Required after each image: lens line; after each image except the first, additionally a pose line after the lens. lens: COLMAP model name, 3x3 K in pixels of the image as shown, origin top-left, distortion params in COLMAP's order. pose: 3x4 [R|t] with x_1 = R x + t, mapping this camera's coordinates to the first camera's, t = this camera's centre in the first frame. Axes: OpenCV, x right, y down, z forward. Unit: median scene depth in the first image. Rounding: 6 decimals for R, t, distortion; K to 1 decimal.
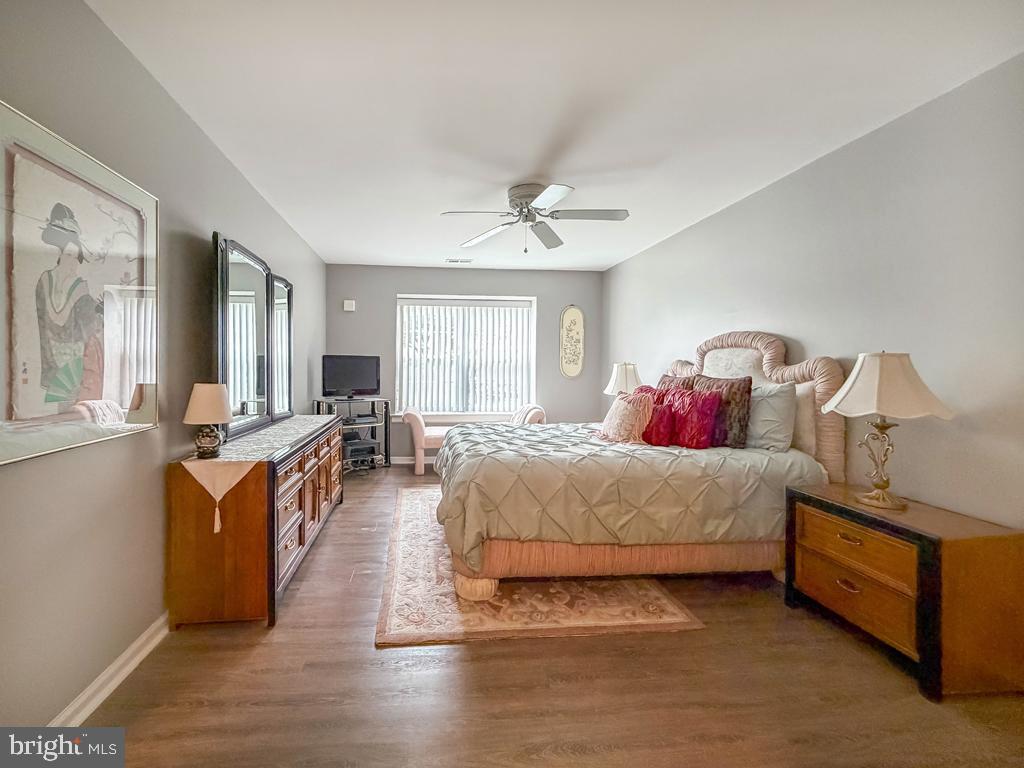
lens RADIAL K [[417.6, 0, 452.2], [0, 417.6, 418.7], [0, 0, 1]] dist [0.000886, 0.000098]
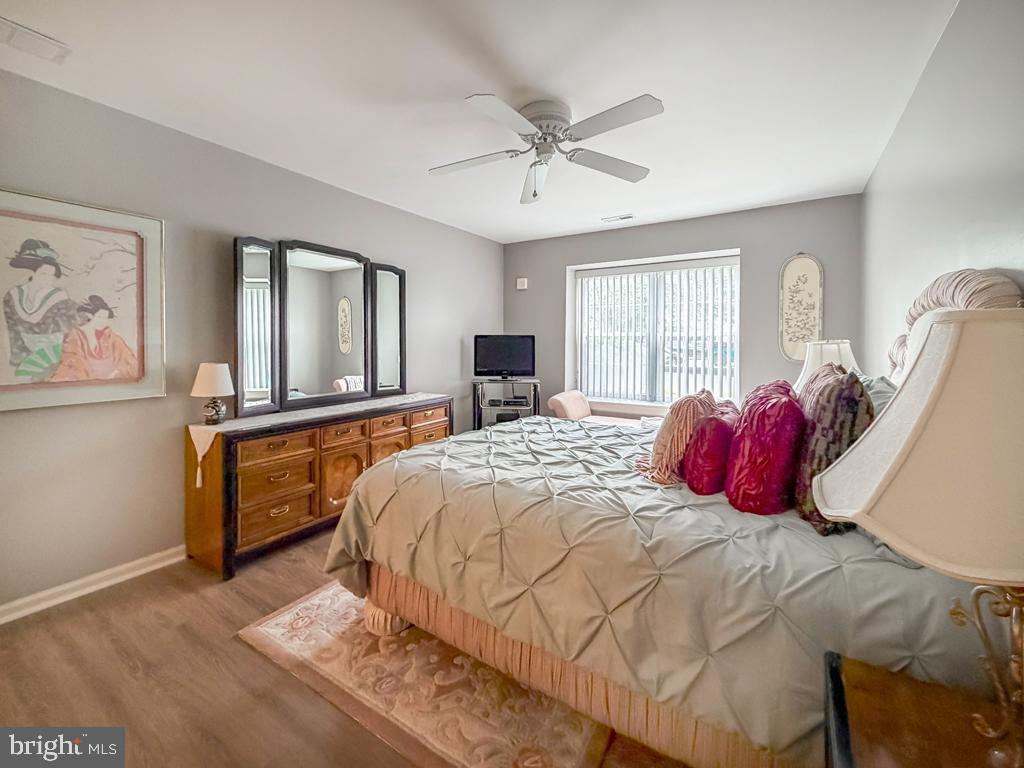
lens RADIAL K [[418.5, 0, 508.9], [0, 418.5, 387.4], [0, 0, 1]] dist [0.000042, -0.000030]
pose [[0.807879, 0.056644, -0.586620, 0.764534], [-0.069126, 0.997607, 0.001130, -0.069345], [0.585280, 0.039637, 0.809862, 0.485203]]
